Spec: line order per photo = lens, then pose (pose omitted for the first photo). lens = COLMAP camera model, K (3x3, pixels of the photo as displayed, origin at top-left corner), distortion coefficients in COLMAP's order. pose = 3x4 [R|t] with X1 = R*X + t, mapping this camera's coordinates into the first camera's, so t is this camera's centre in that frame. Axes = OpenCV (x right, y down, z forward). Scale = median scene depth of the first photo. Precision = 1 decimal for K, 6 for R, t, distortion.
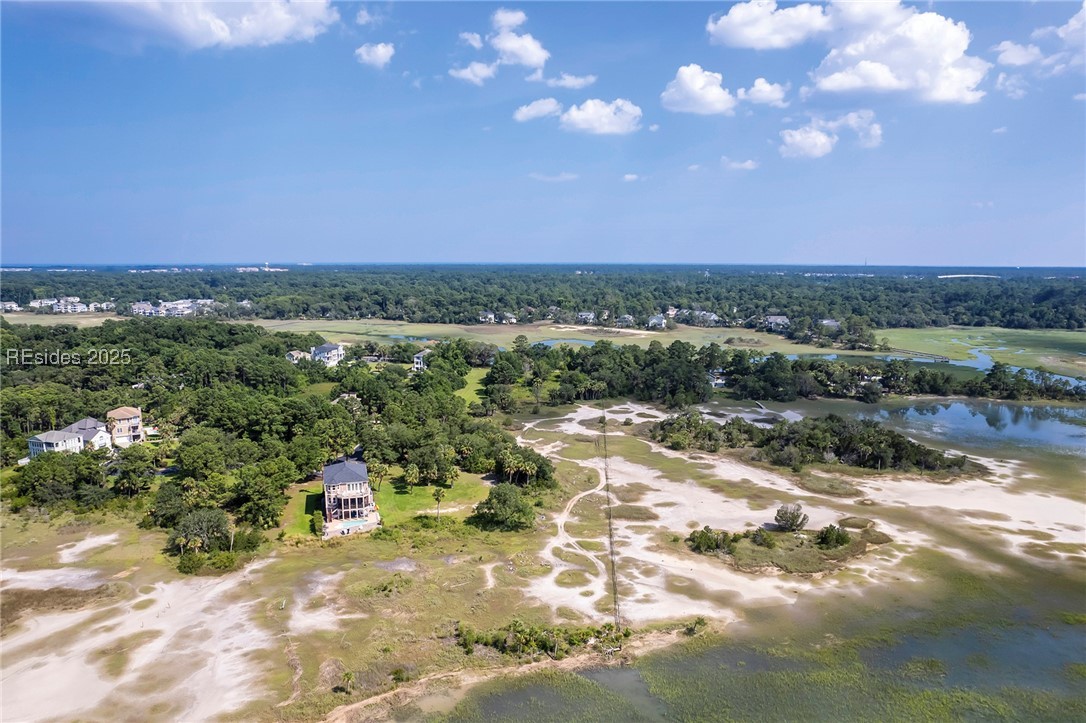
lens RADIAL K [[711.9, 0, 545.1], [0, 711.9, 368.3], [0, 0, 1]] dist [-0.088622, 0.086819]
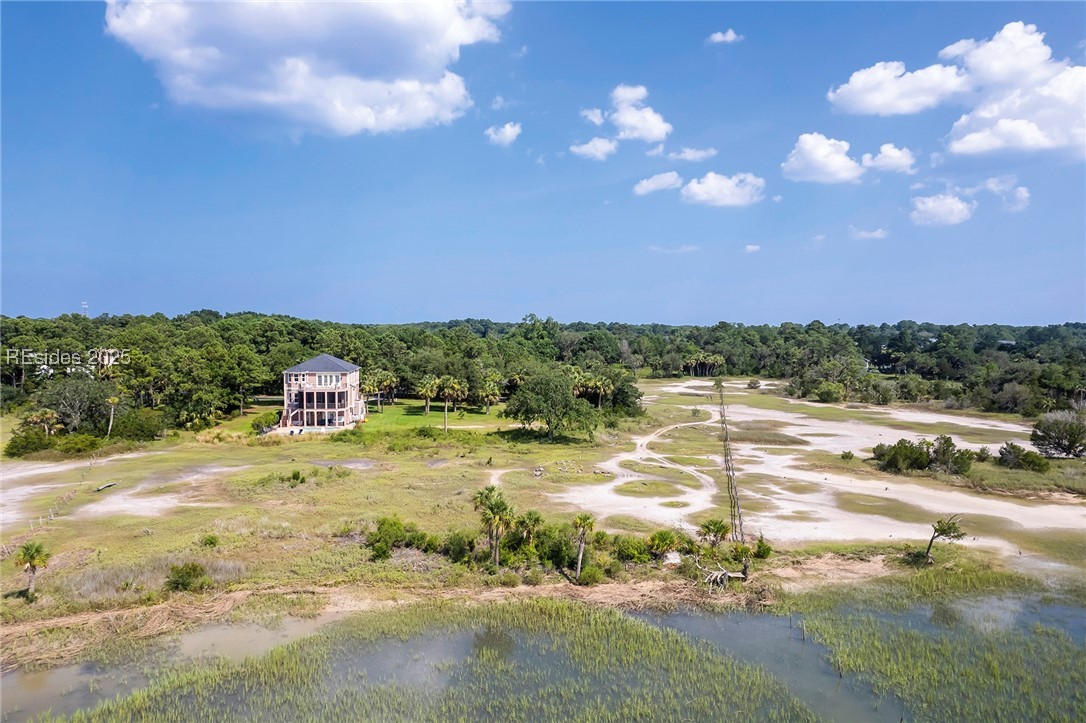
lens RADIAL K [[708.5, 0, 543.0], [0, 708.5, 361.5], [0, 0, 1]] dist [-0.093558, 0.092407]
pose [[0.985295, 0.008295, -0.170660, 0.038782], [-0.027513, 0.993489, -0.110555, 0.208528], [0.168632, 0.113624, 0.979108, 0.369933]]
